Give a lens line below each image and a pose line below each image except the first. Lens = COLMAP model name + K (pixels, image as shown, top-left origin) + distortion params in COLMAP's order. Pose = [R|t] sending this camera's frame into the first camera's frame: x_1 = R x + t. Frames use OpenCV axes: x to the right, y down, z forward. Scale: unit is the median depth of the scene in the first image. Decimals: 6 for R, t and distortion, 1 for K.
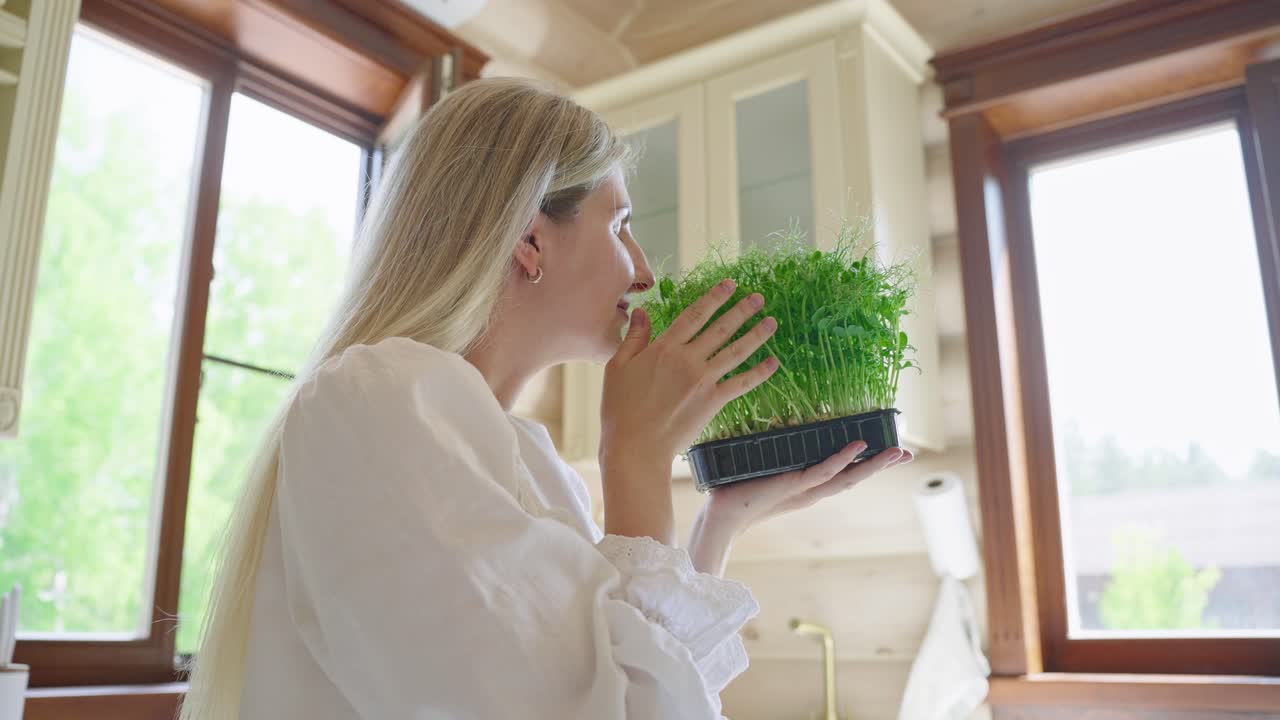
lens RADIAL K [[1041.7, 0, 640.0], [0, 1041.7, 360.0], [0, 0, 1]] dist [-0.094386, -0.004013]
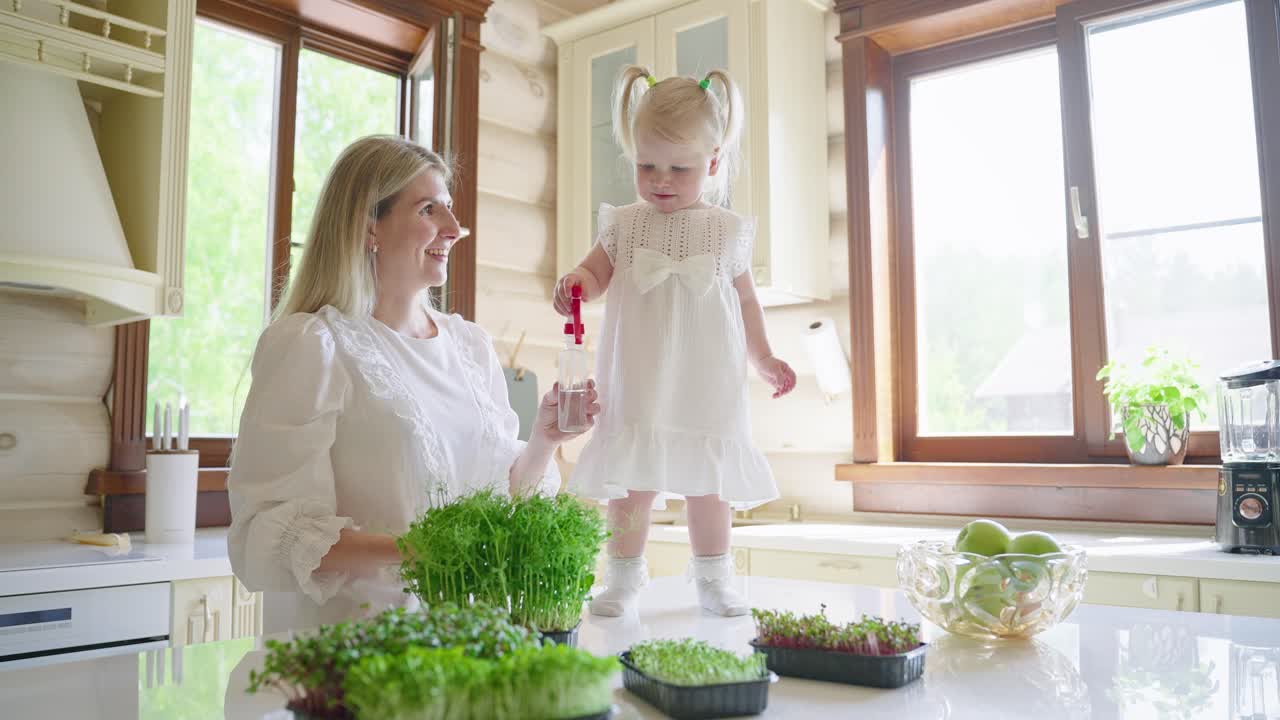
lens RADIAL K [[1000.3, 0, 640.0], [0, 1000.3, 360.0], [0, 0, 1]] dist [-0.112550, 0.001166]
pose [[0.997262, -0.007577, -0.073564, 0.142729], [0.020244, 0.984712, 0.173008, -0.065180], [0.071129, -0.174023, 0.982169, -0.308123]]
